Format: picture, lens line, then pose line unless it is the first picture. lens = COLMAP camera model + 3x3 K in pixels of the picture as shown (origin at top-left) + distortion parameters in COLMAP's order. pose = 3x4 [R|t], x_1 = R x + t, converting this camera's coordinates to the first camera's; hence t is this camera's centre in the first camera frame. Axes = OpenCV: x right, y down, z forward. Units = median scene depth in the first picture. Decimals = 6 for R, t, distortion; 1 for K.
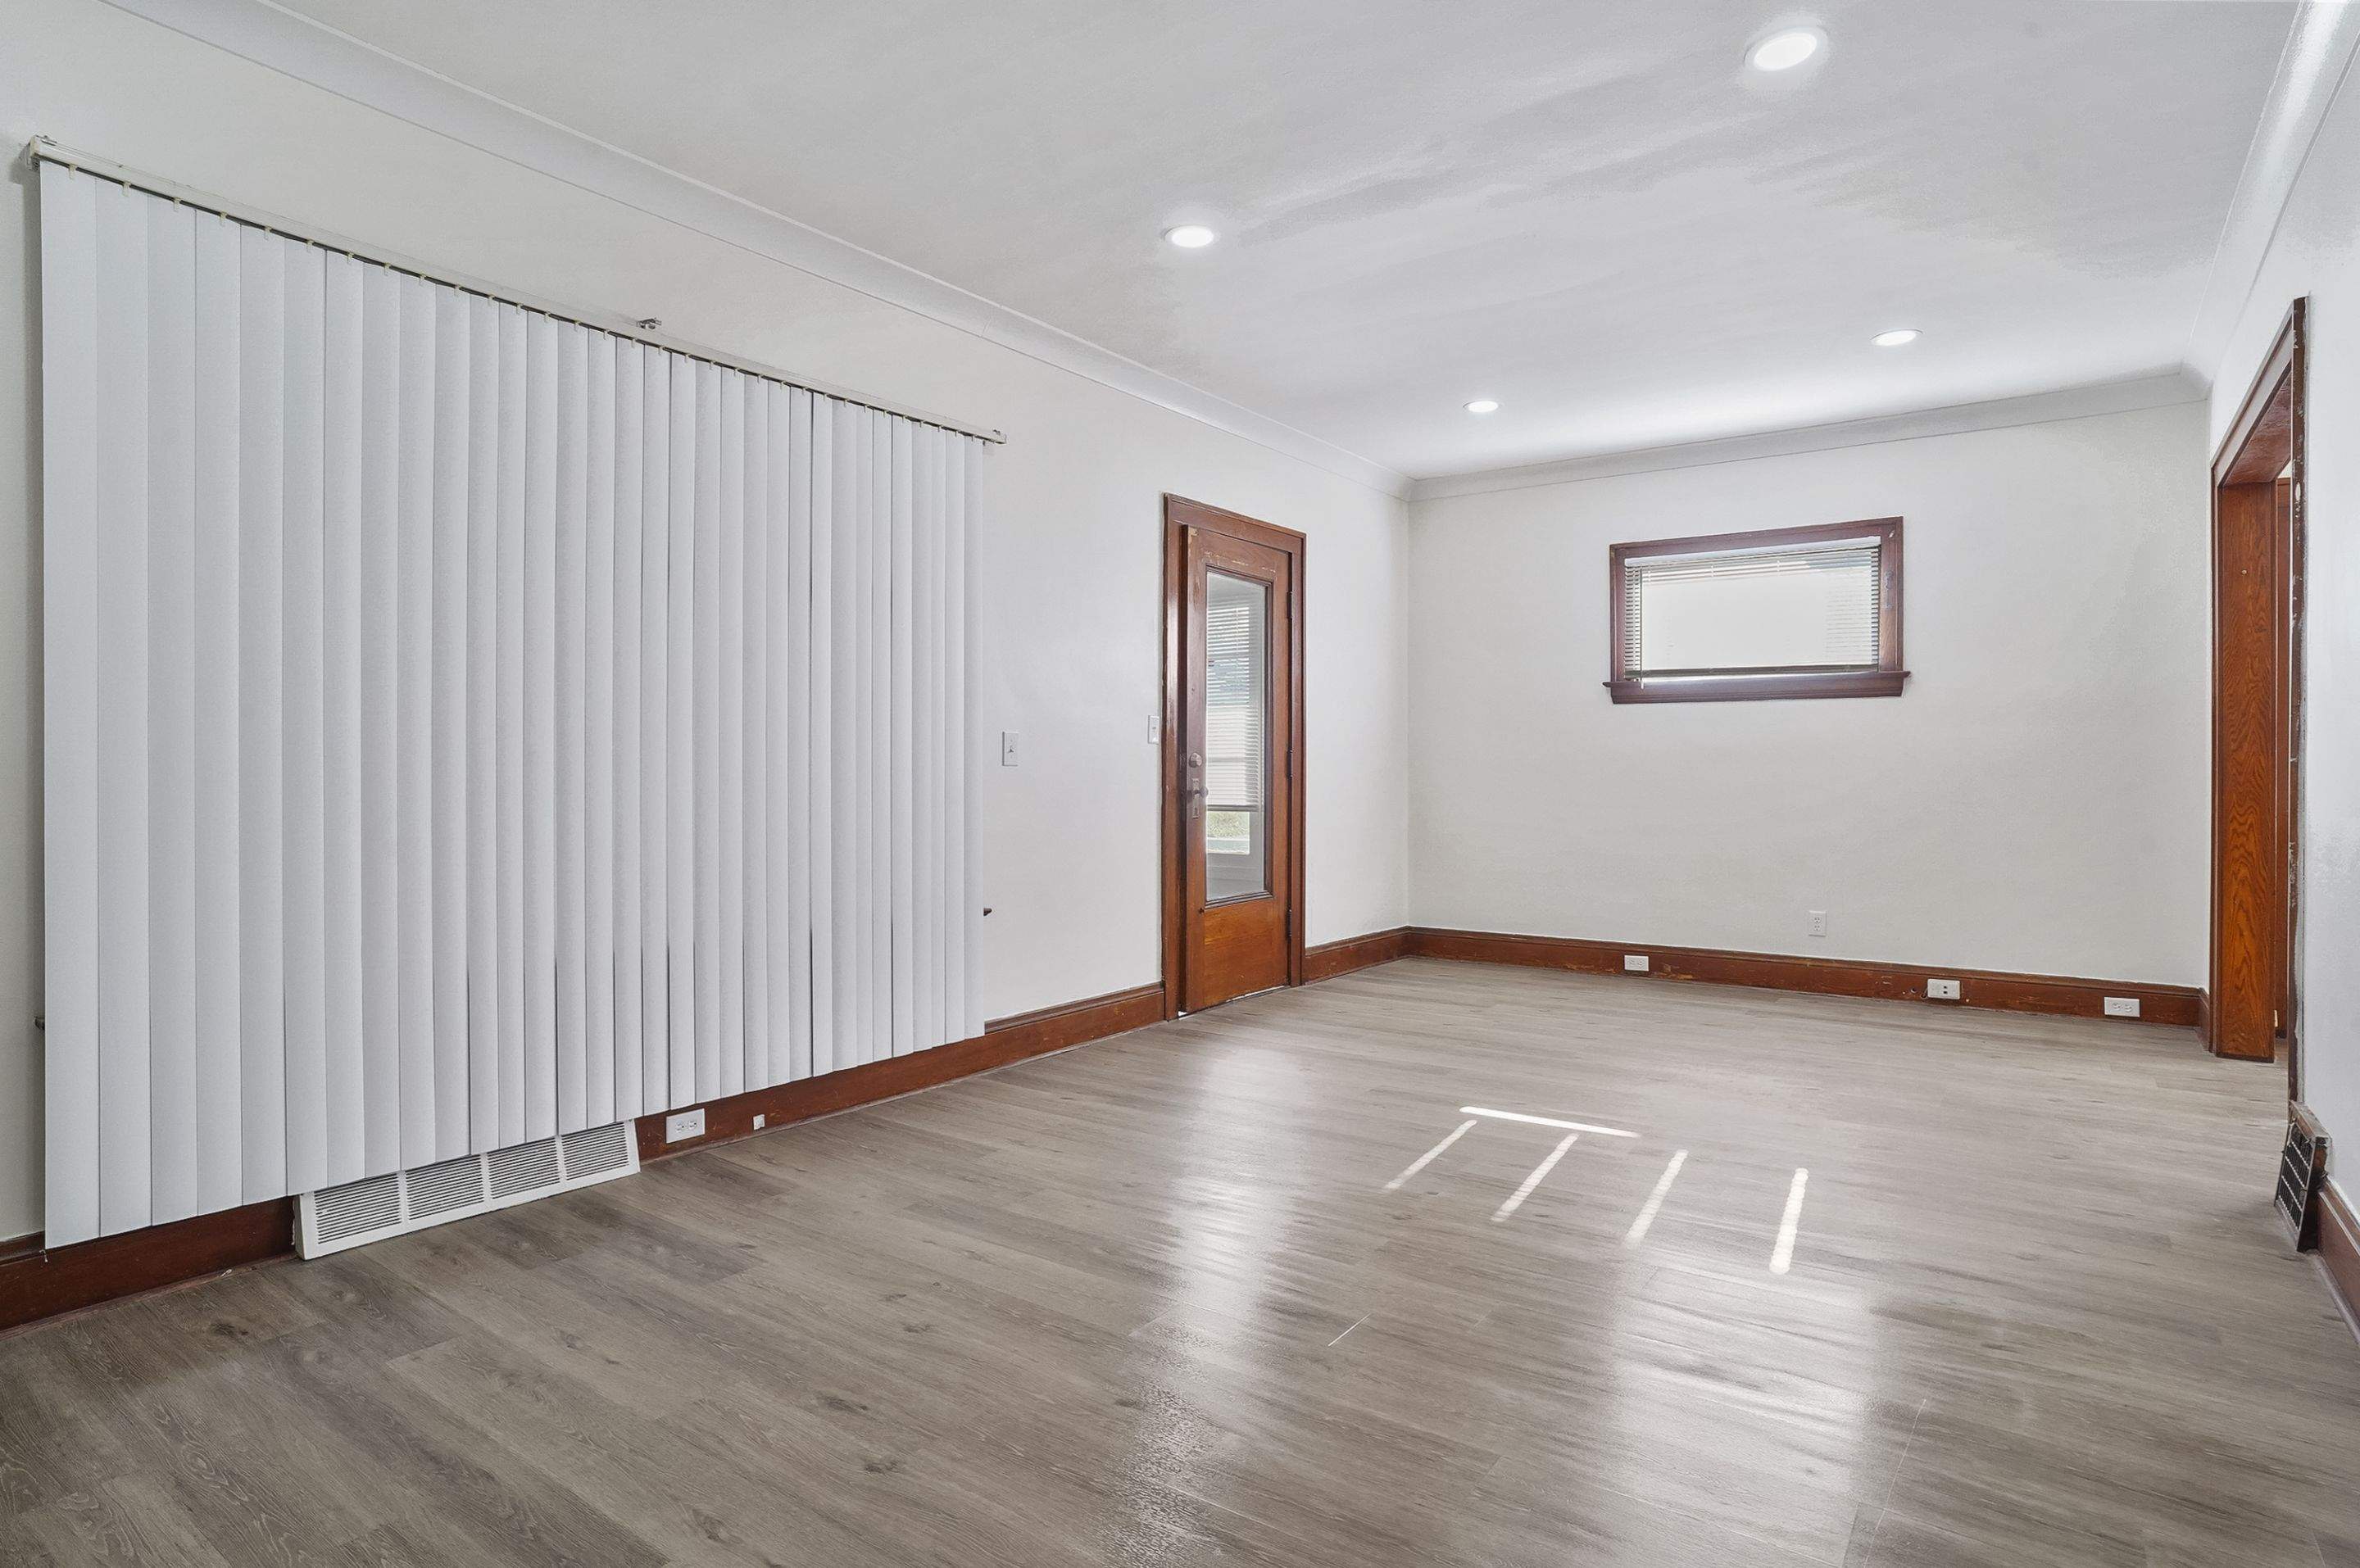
lens RADIAL K [[1243.6, 0, 1193.0], [0, 1243.6, 772.8], [0, 0, 1]] dist [-0.063988, 0.033427]
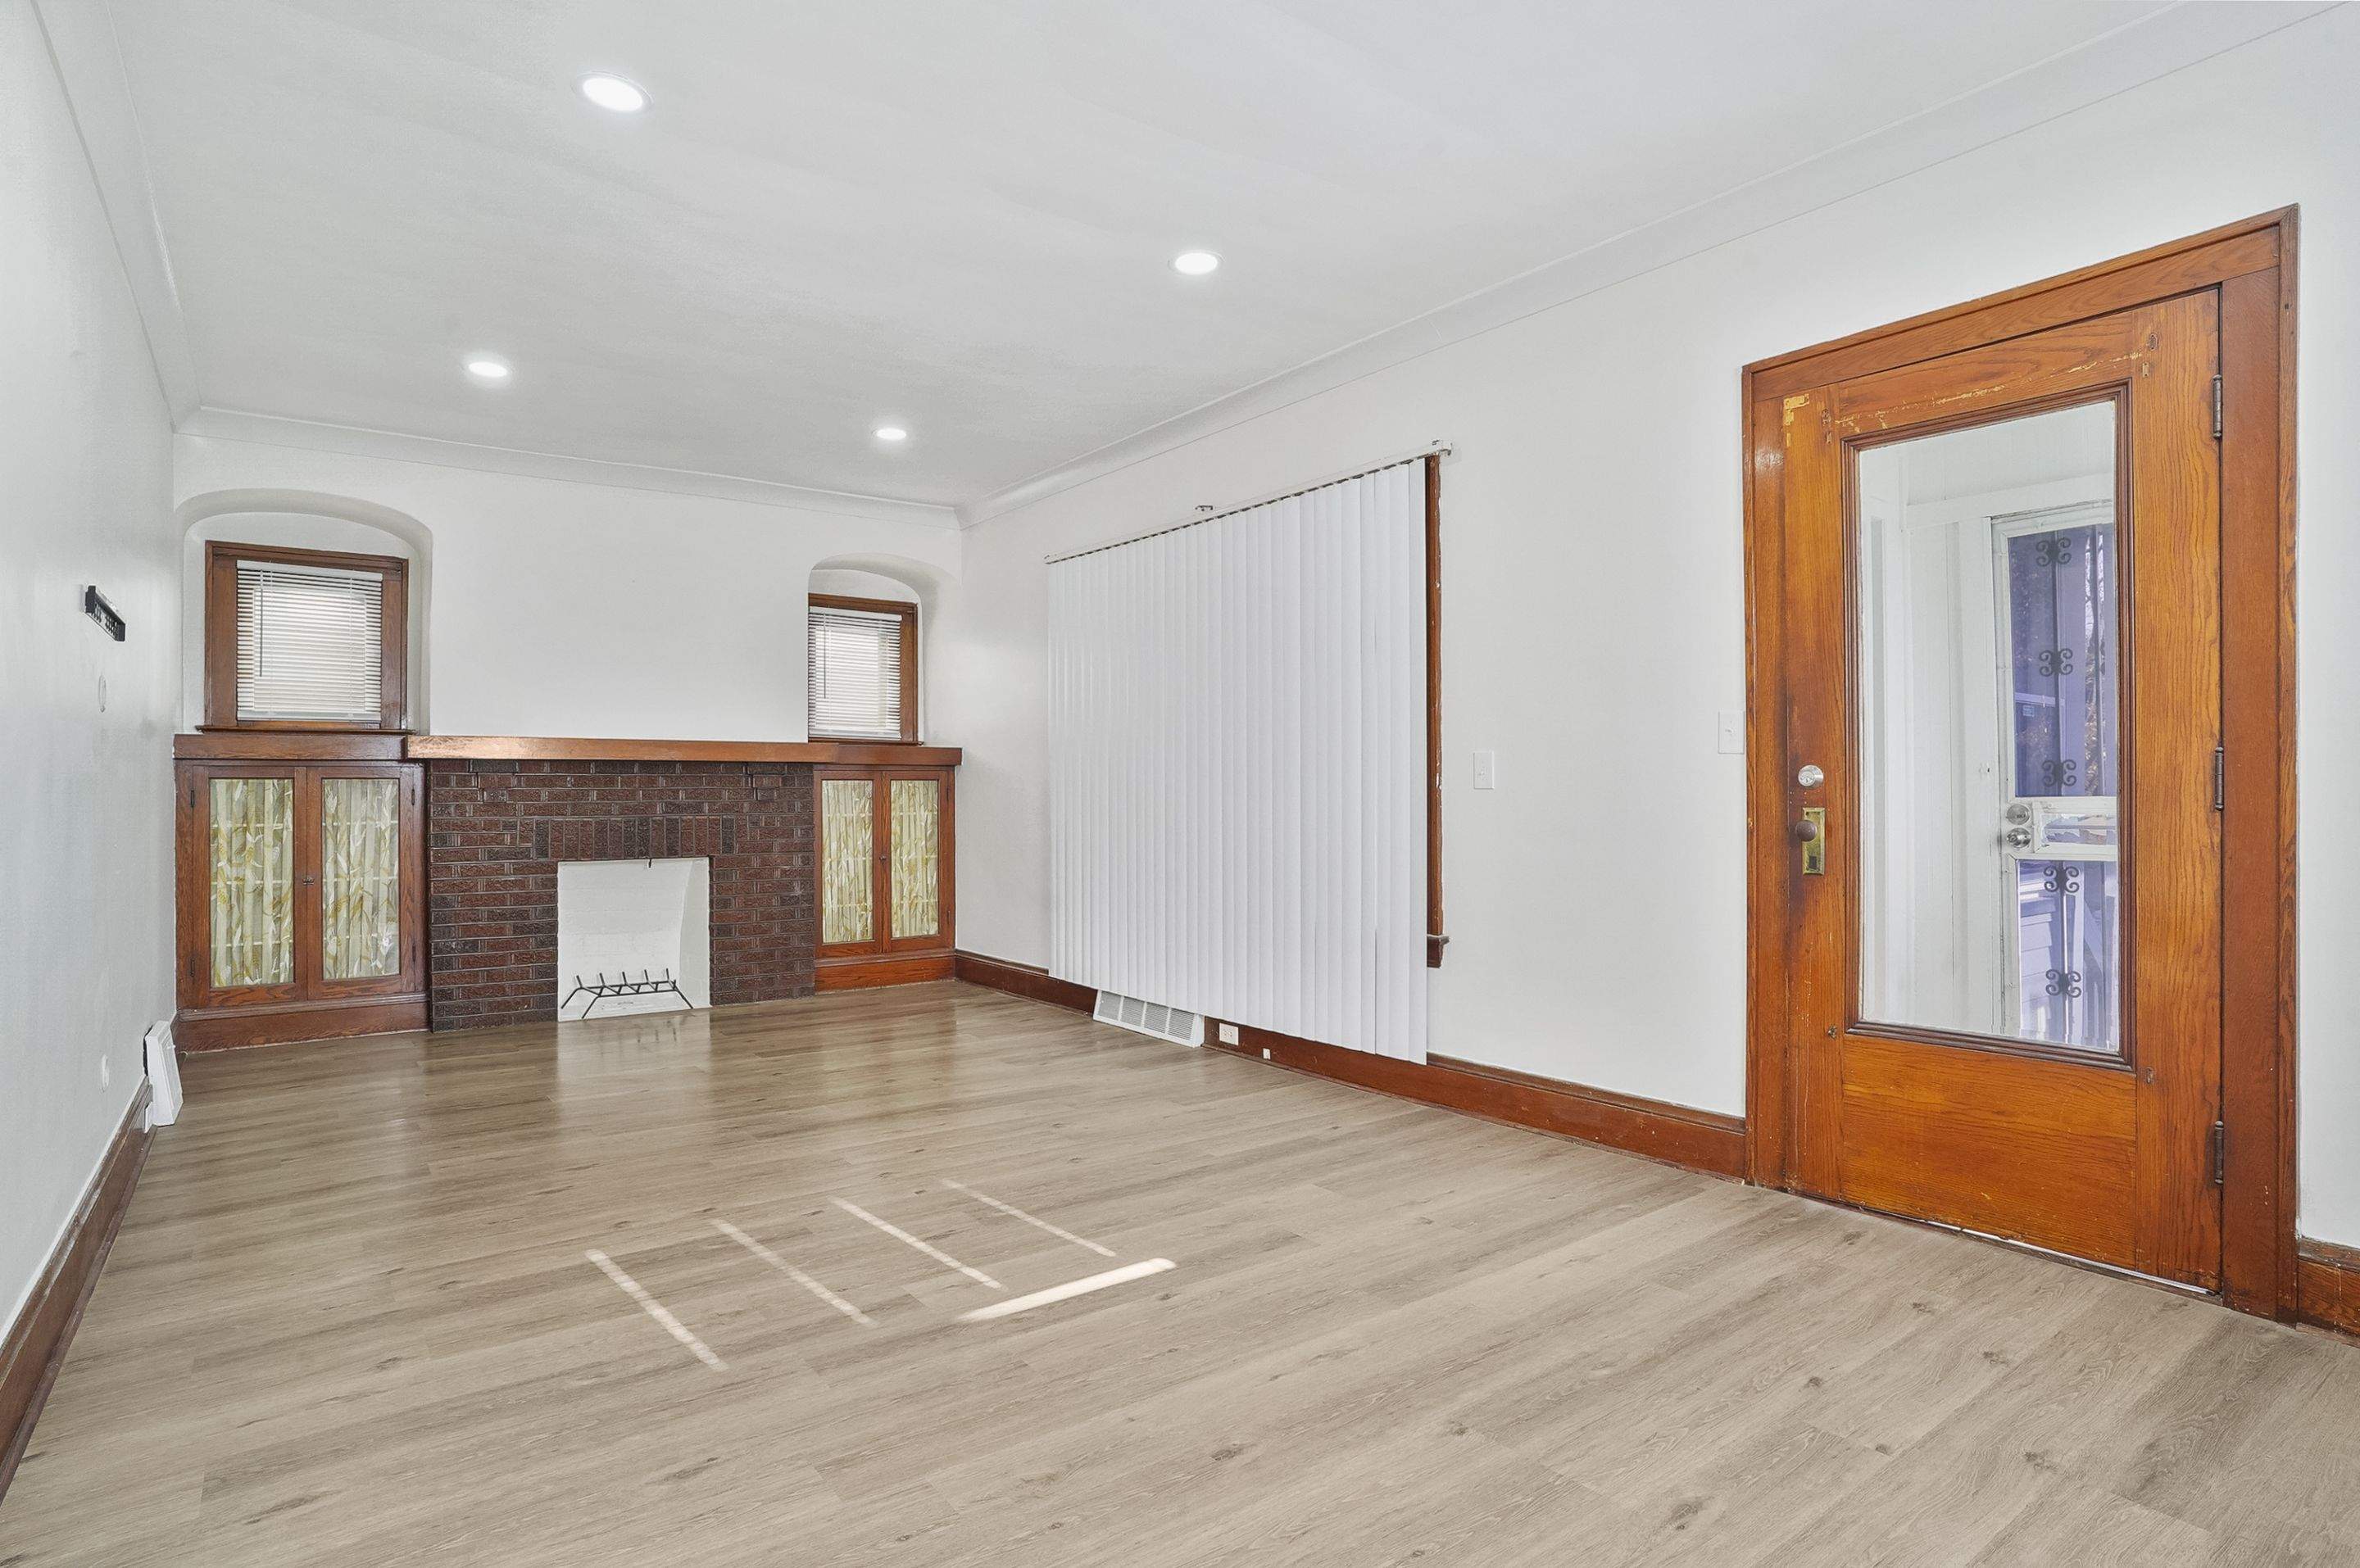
lens RADIAL K [[1243.6, 0, 1167.7], [0, 1243.6, 781.9], [0, 0, 1]] dist [-0.063988, 0.033427]
pose [[-0.317664, -0.007500, -0.948174, 0.671393], [0.003317, 0.999954, -0.009021, -0.003758], [0.948198, -0.006010, -0.317624, 0.907178]]
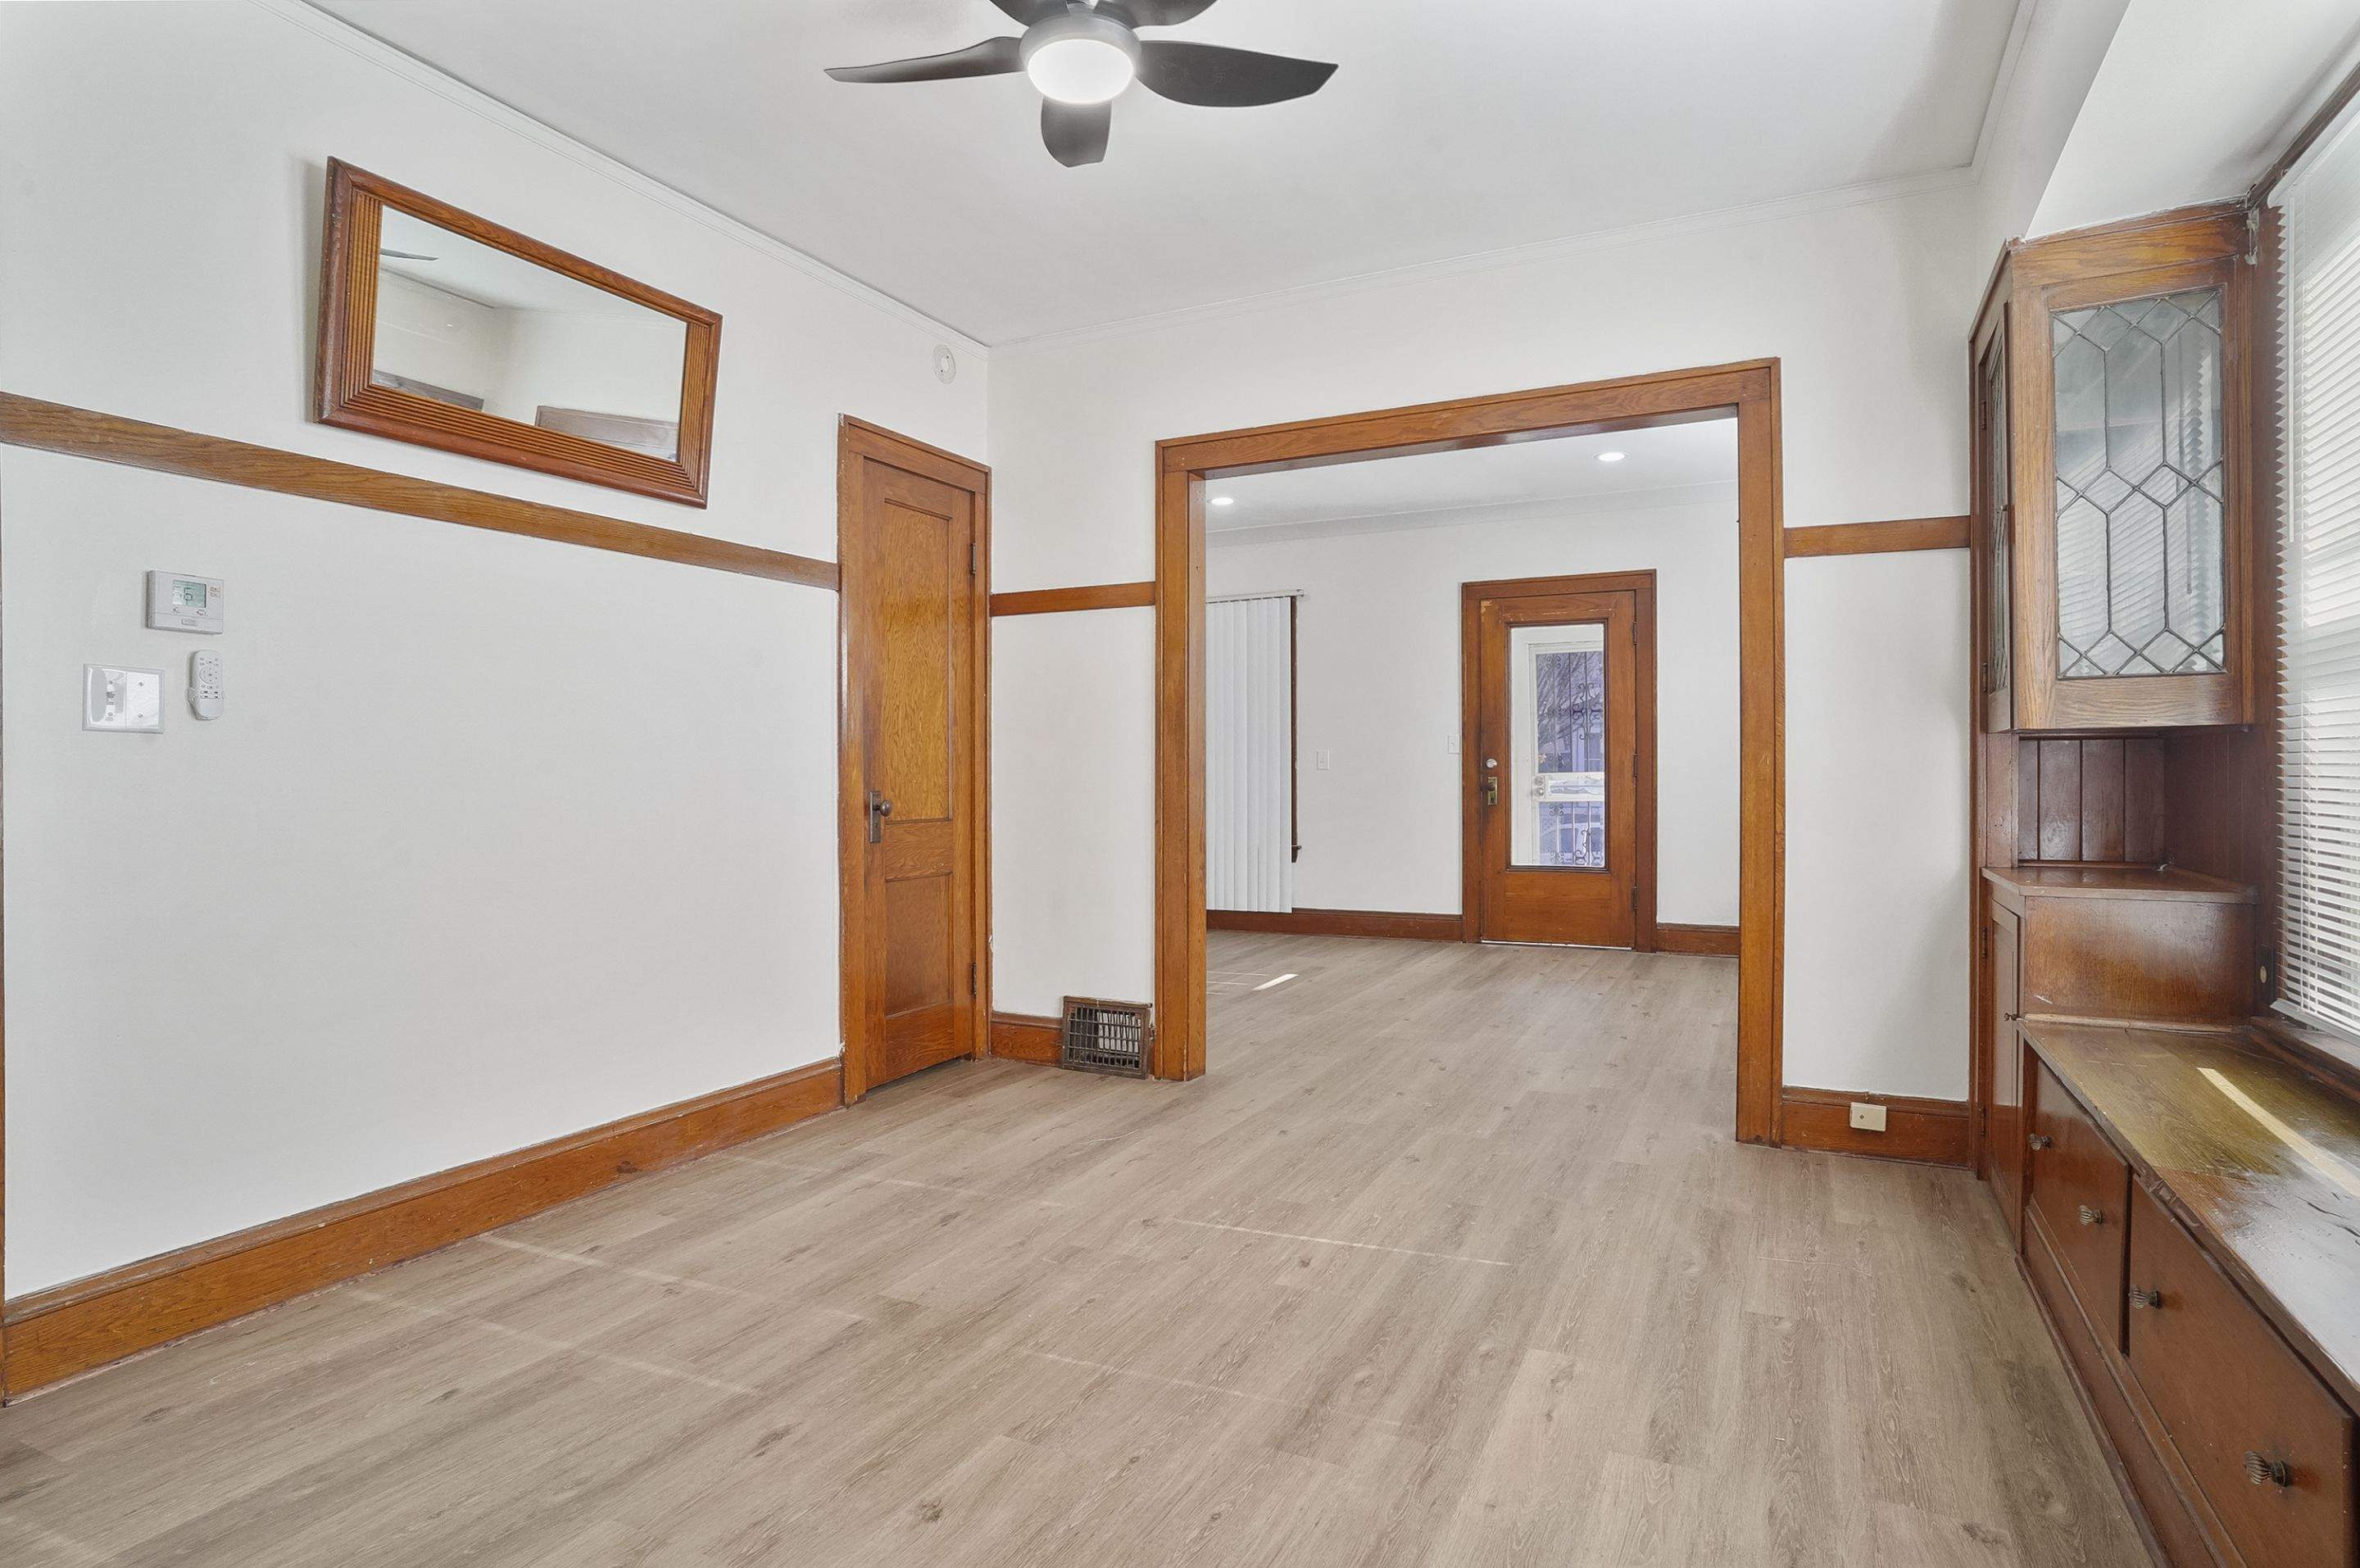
lens RADIAL K [[1243.6, 0, 1172.9], [0, 1243.6, 768.2], [0, 0, 1]] dist [-0.063988, 0.033427]
pose [[0.146042, -0.004855, -0.989267, 1.367826], [0.006044, 0.999974, -0.004016, -0.002202], [0.989260, -0.005393, 0.146067, 0.440497]]
